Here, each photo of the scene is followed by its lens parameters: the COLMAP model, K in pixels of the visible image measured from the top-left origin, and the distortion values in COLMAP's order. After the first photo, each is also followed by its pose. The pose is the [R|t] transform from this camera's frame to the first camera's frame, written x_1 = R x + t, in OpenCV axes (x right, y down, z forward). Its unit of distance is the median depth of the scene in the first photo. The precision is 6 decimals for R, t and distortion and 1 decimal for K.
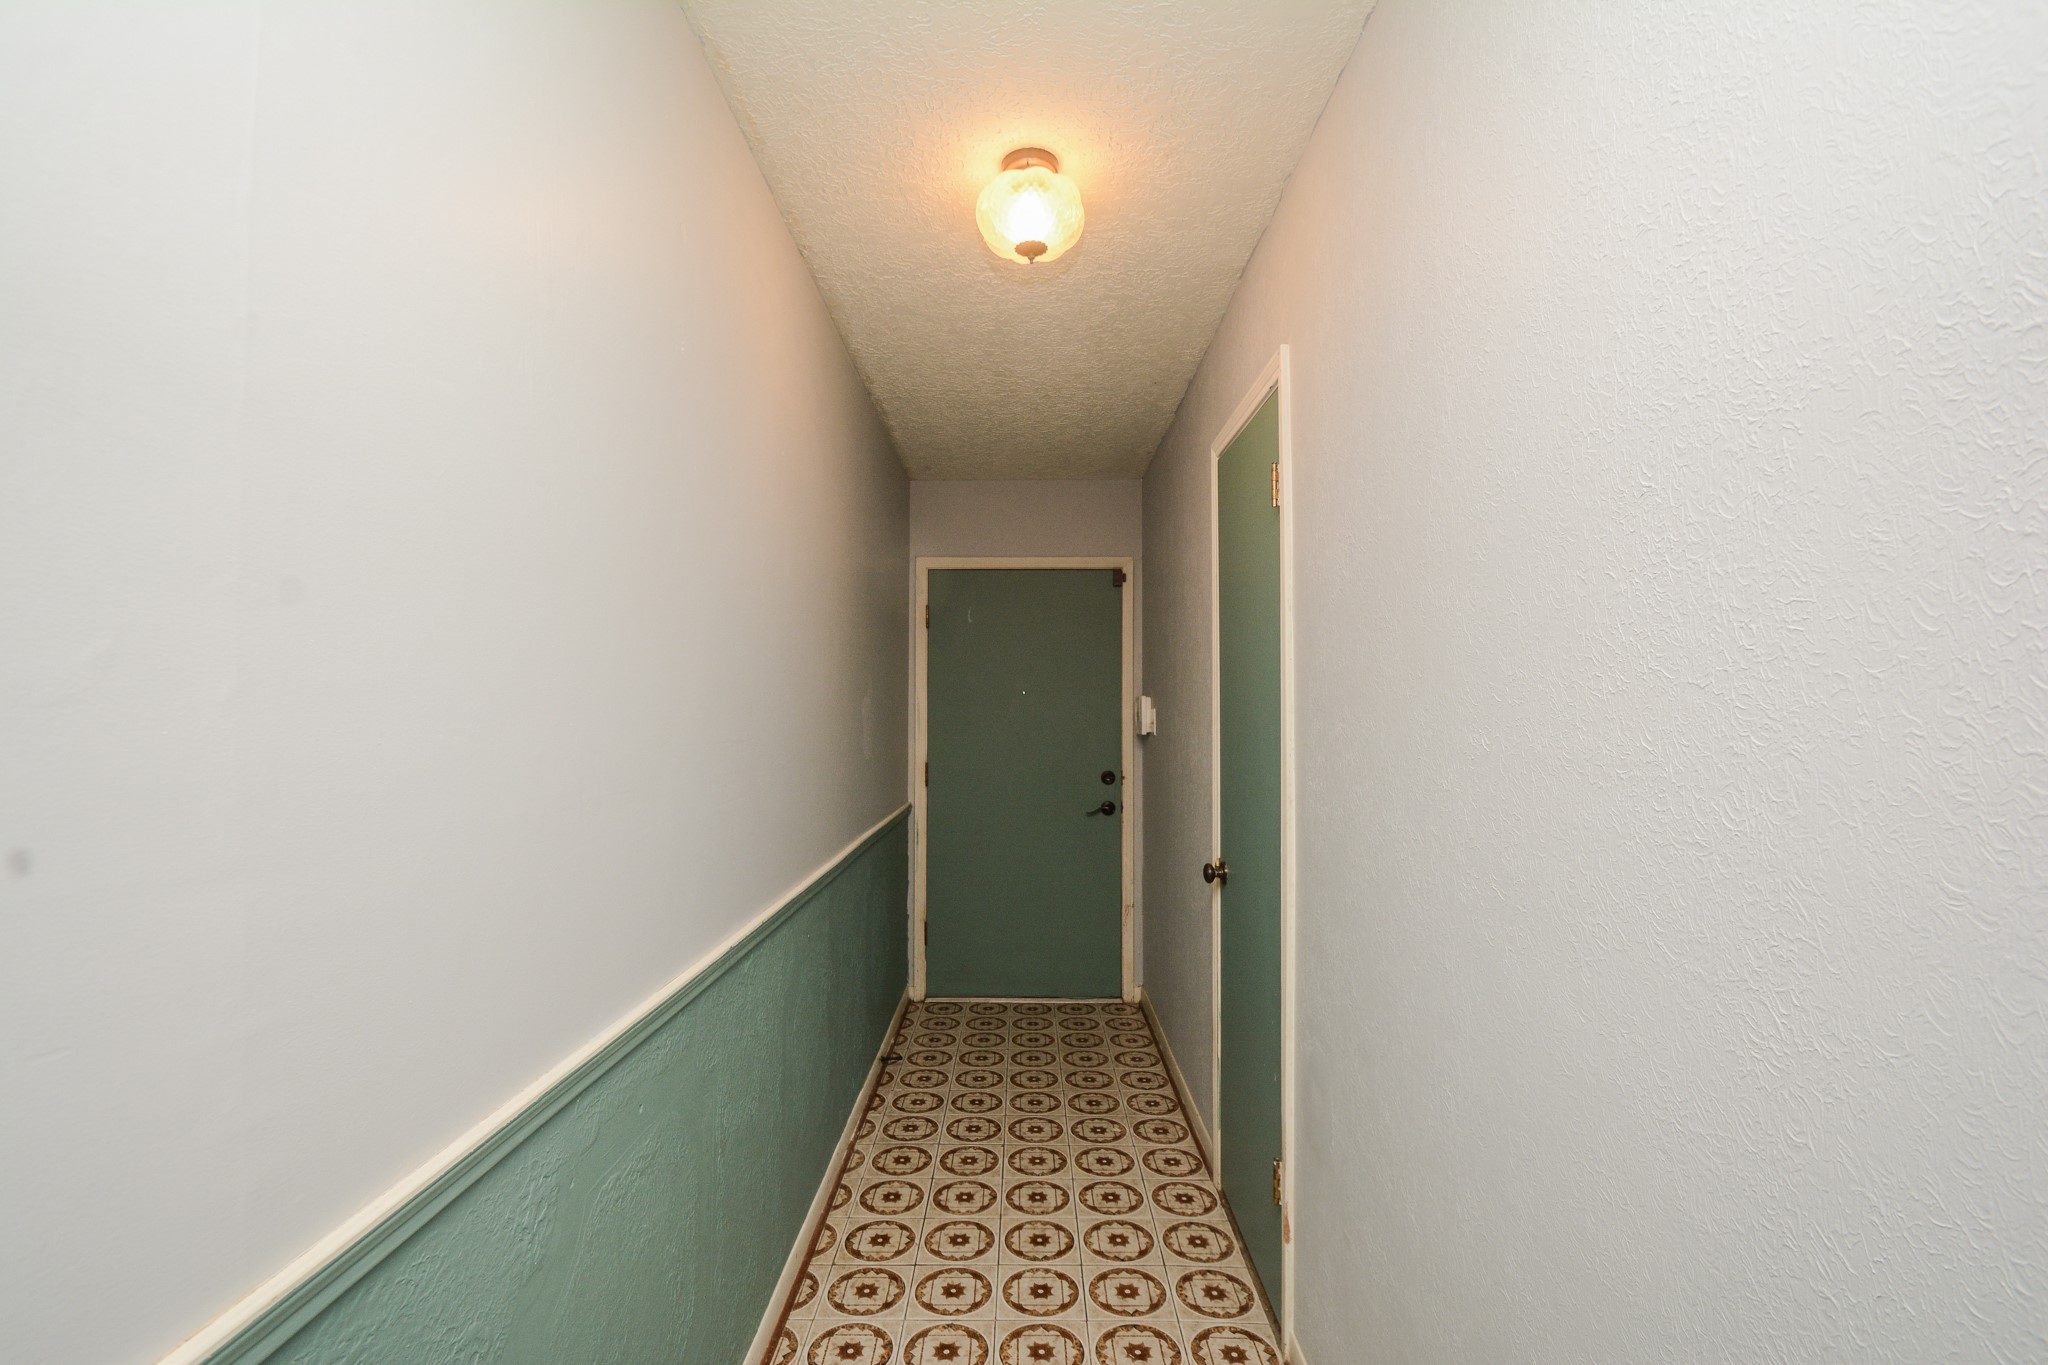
lens RADIAL K [[929.7, 0, 1024.0], [0, 929.7, 688.9], [0, 0, 1]] dist [-0.010788, -0.000389]
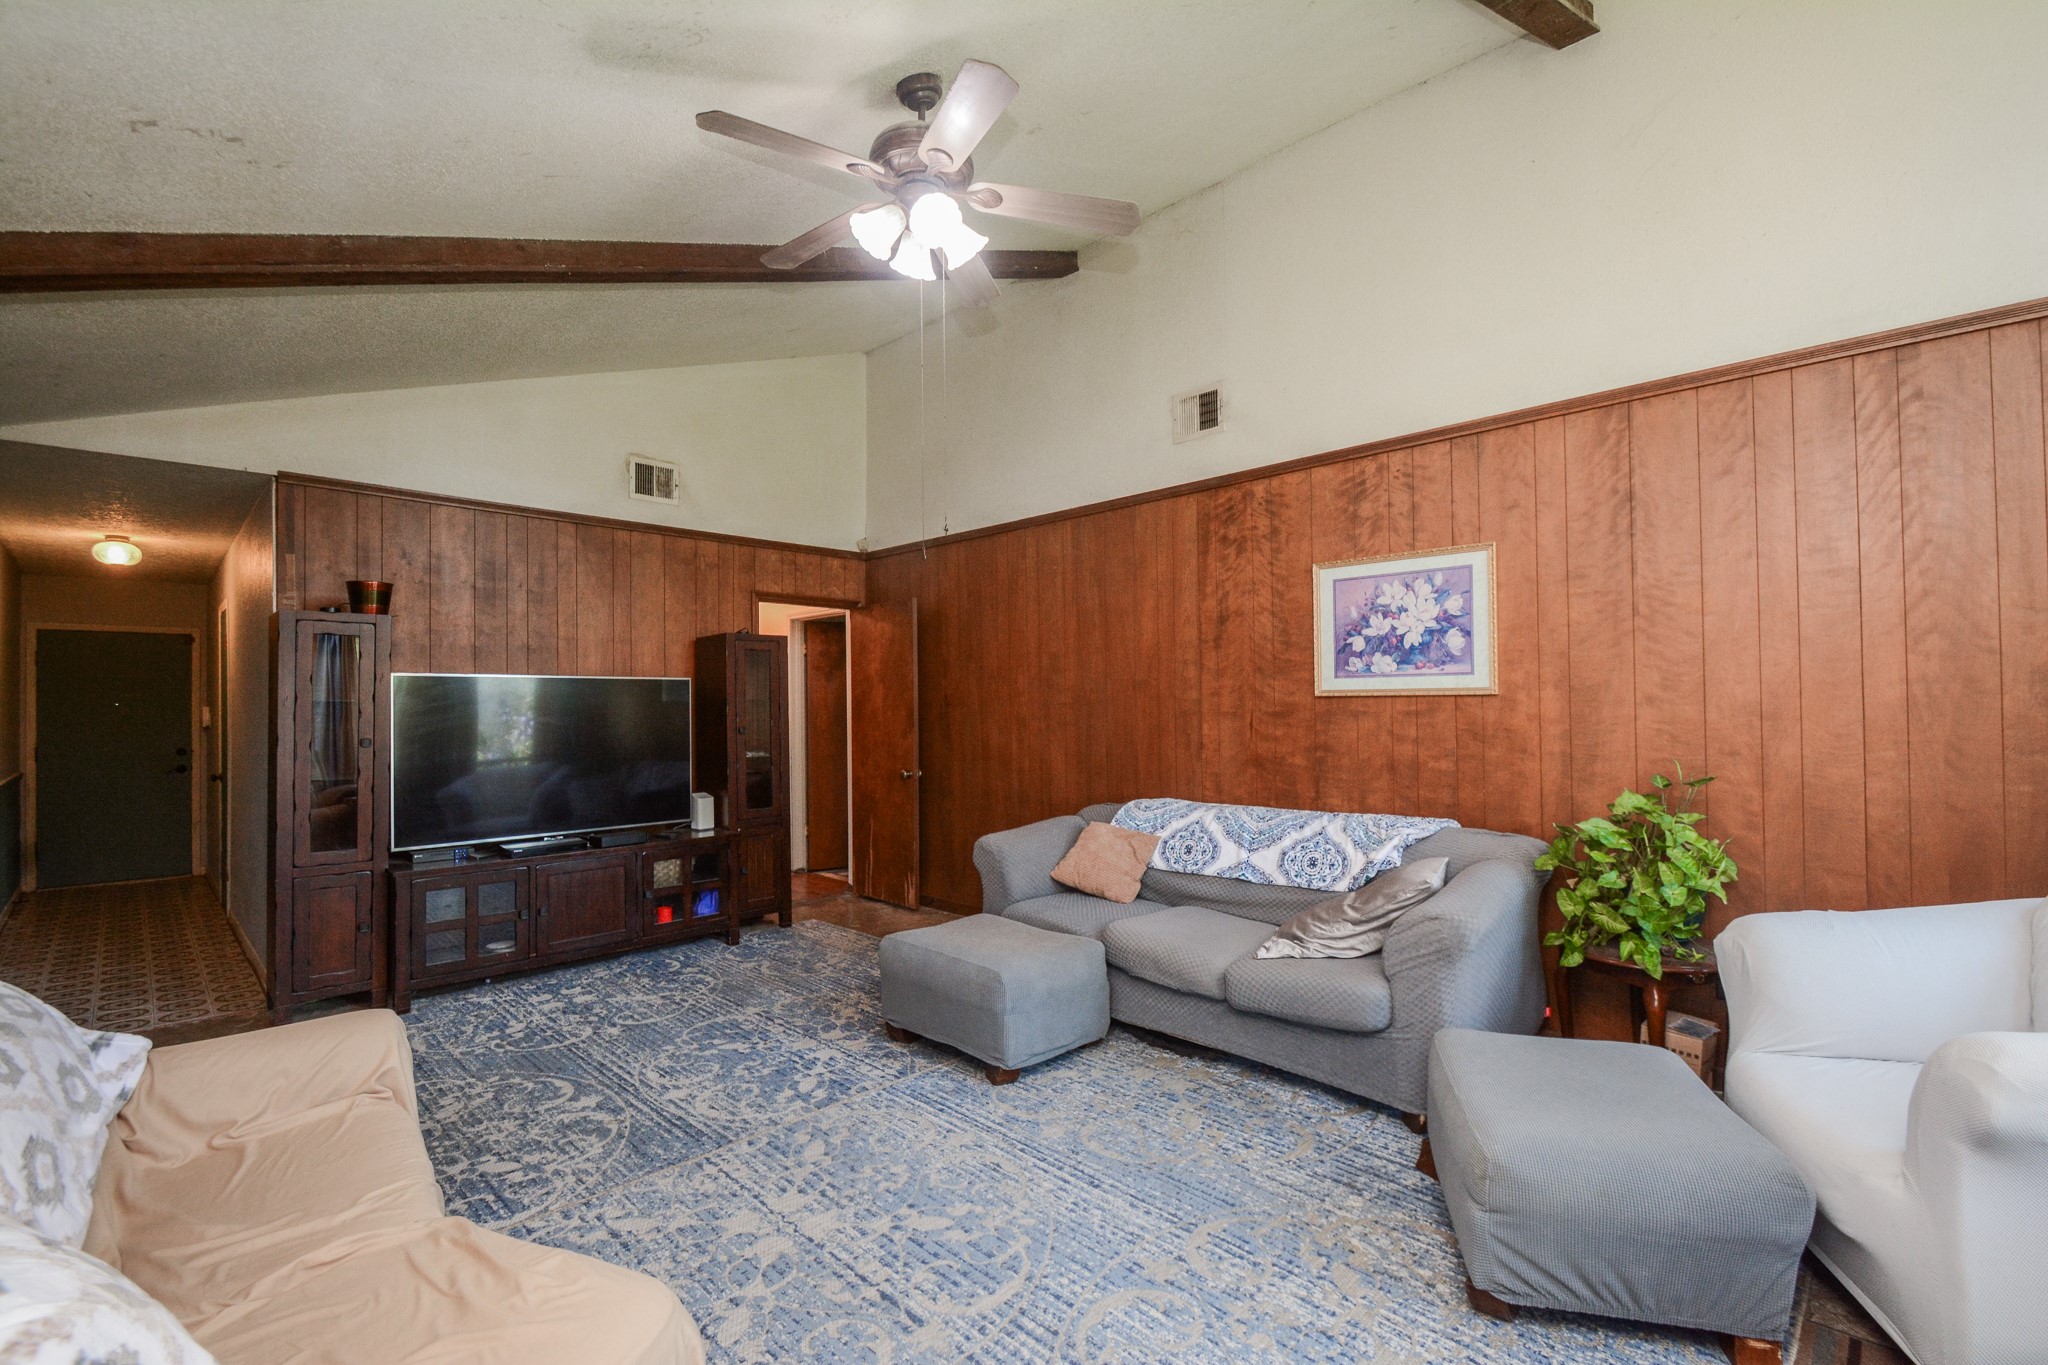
lens RADIAL K [[929.7, 0, 1012.8], [0, 929.7, 693.6], [0, 0, 1]] dist [-0.010788, -0.000389]
pose [[0.710827, 0.001068, 0.703366, -0.018504], [-0.001228, 0.999999, -0.000278, -0.017536], [-0.703366, -0.000667, 0.710828, -1.383947]]
